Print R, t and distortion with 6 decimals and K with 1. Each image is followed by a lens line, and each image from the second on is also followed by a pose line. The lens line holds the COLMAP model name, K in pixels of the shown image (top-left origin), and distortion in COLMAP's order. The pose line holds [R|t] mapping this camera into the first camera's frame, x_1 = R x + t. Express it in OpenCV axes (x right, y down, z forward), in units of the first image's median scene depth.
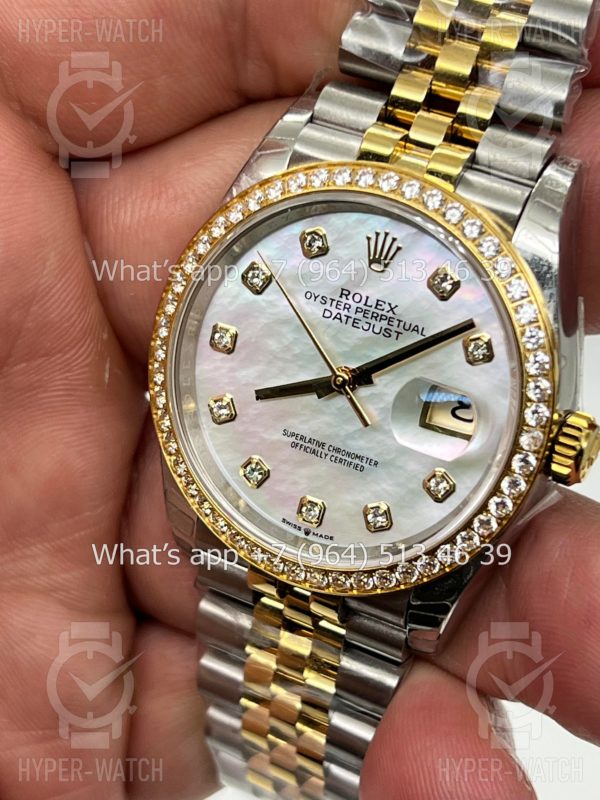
lens RADIAL K [[1836.2, 0, 300.0], [0, 1836.2, 400.0], [0, 0, 1]] dist [0.197090, -0.409208]
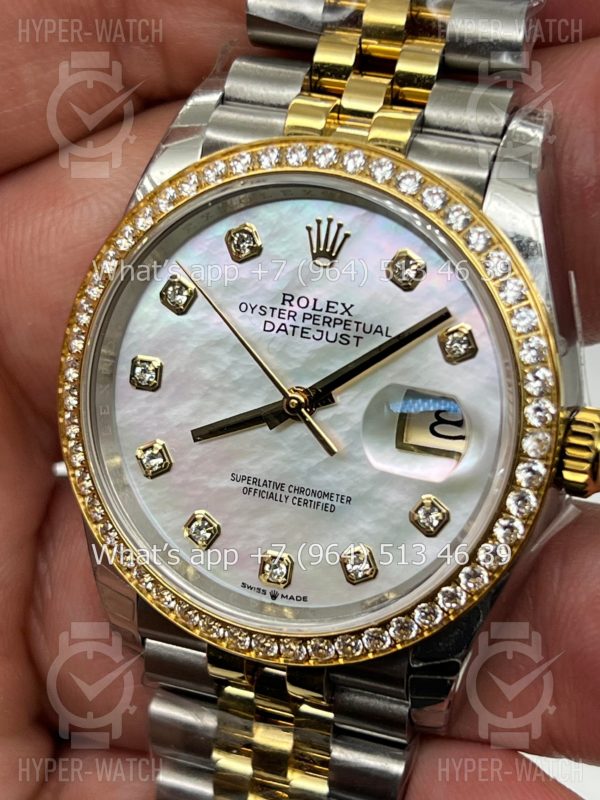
lens RADIAL K [[1836.2, 0, 300.0], [0, 1836.2, 400.0], [0, 0, 1]] dist [0.197090, -0.409208]
pose [[0.992162, -0.110973, 0.057443, -0.022363], [0.115041, 0.990663, -0.073160, 0.047754], [-0.048788, 0.079195, 0.995665, 0.180597]]
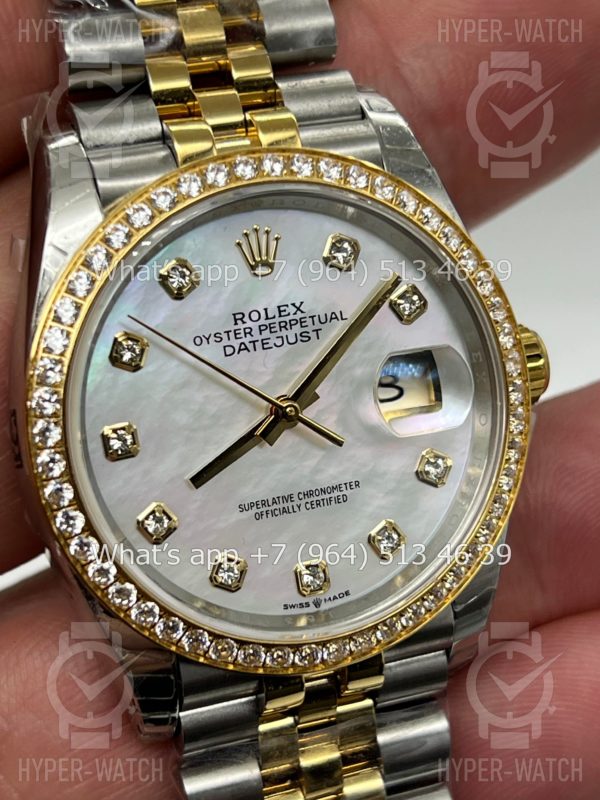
lens RADIAL K [[1836.2, 0, 300.0], [0, 1836.2, 400.0], [0, 0, 1]] dist [0.197090, -0.409208]
pose [[0.677511, -0.403659, 0.614848, -0.476065], [0.467311, 0.881776, 0.063963, -0.065028], [-0.567978, 0.243990, 0.786047, 0.343912]]
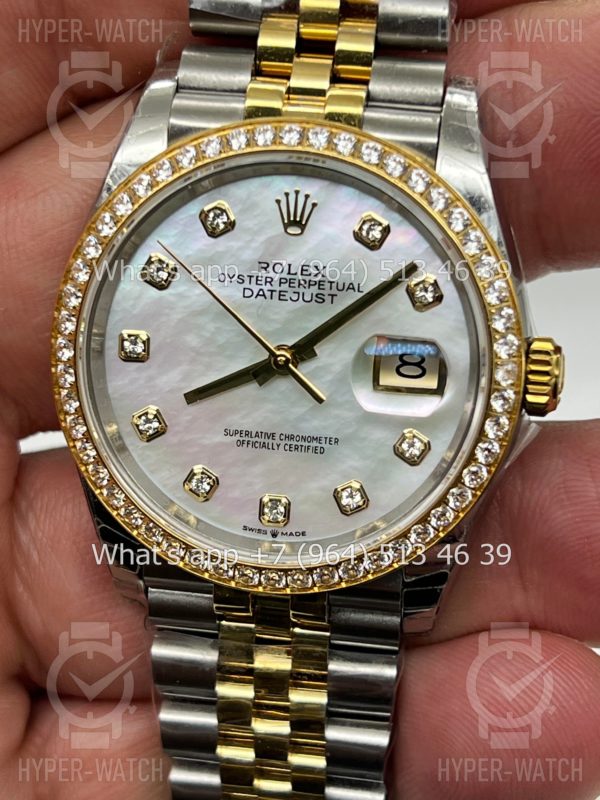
lens RADIAL K [[1836.2, 0, 300.0], [0, 1836.2, 400.0], [0, 0, 1]] dist [0.197090, -0.409208]
pose [[0.948751, -0.216743, 0.229987, -0.181349], [0.224097, 0.974548, -0.006025, 0.015978], [-0.222827, 0.057256, 0.973175, 0.112123]]
